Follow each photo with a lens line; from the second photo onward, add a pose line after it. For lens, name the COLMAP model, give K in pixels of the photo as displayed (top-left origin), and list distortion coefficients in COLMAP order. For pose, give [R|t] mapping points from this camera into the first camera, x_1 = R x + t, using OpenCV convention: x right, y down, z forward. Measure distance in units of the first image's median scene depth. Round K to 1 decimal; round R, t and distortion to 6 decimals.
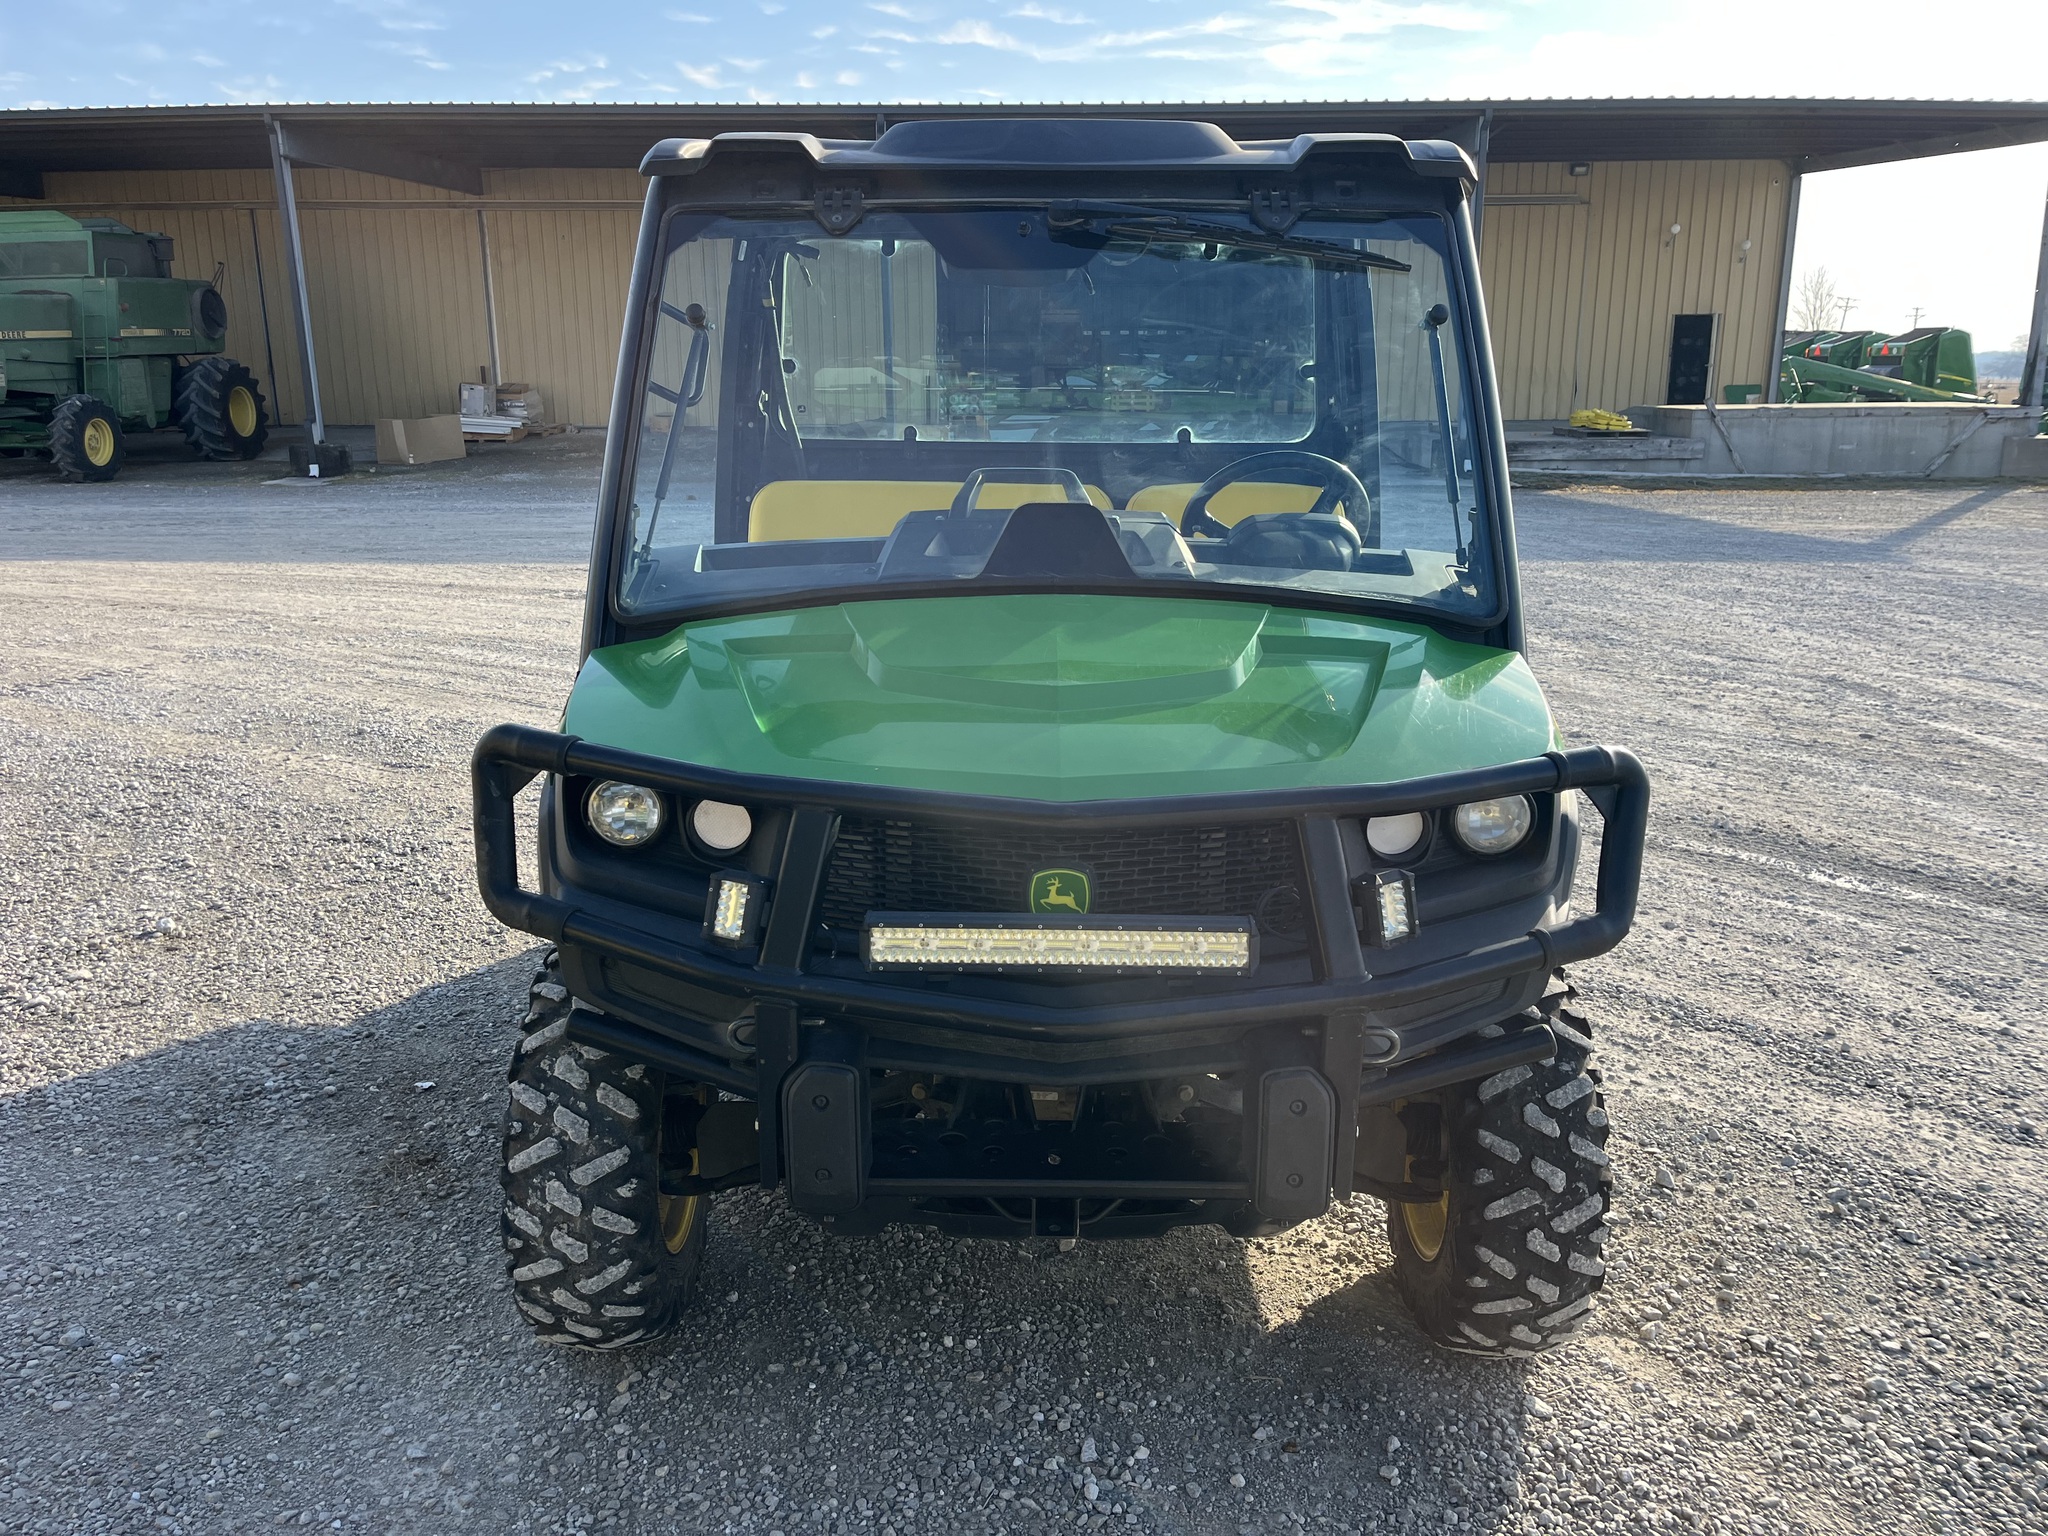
lens RADIAL K [[1554.5, 0, 1008.8], [0, 1554.5, 761.1], [0, 0, 1]] dist [0.079416, -0.101387]
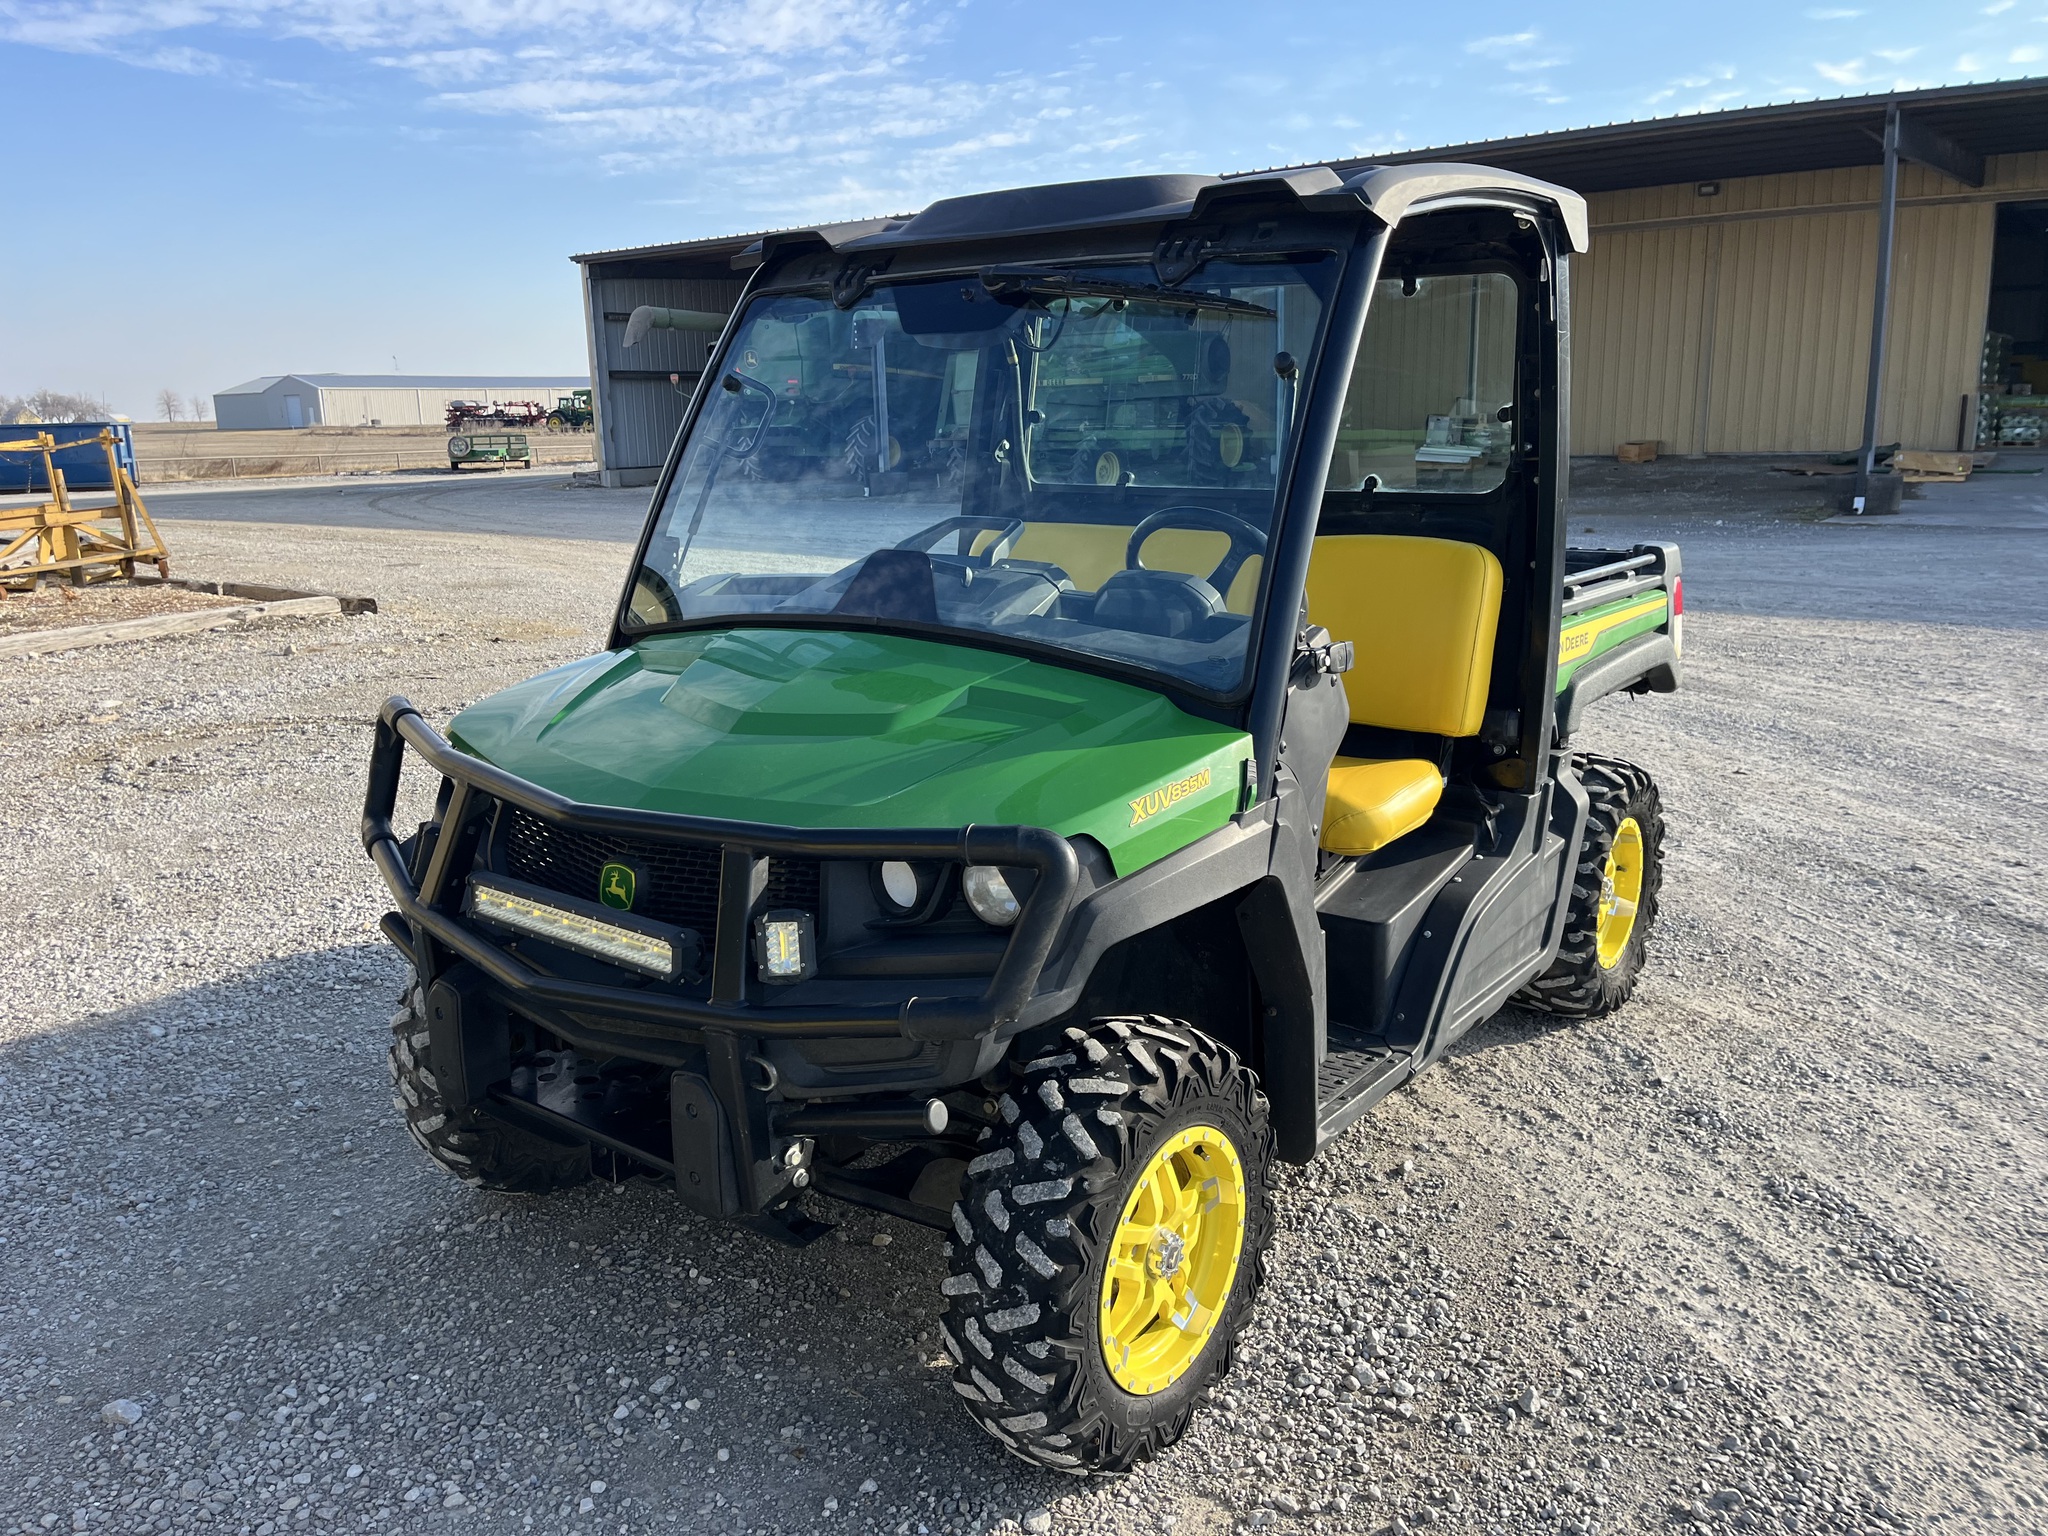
lens RADIAL K [[1565.6, 0, 1024.6], [0, 1565.6, 753.8], [0, 0, 1]] dist [0.071474, -0.115748]
pose [[0.791232, 0.116581, -0.600300, 0.589593], [-0.129245, 0.991365, 0.022174, -0.047047], [0.597701, 0.060041, 0.799467, 0.145896]]
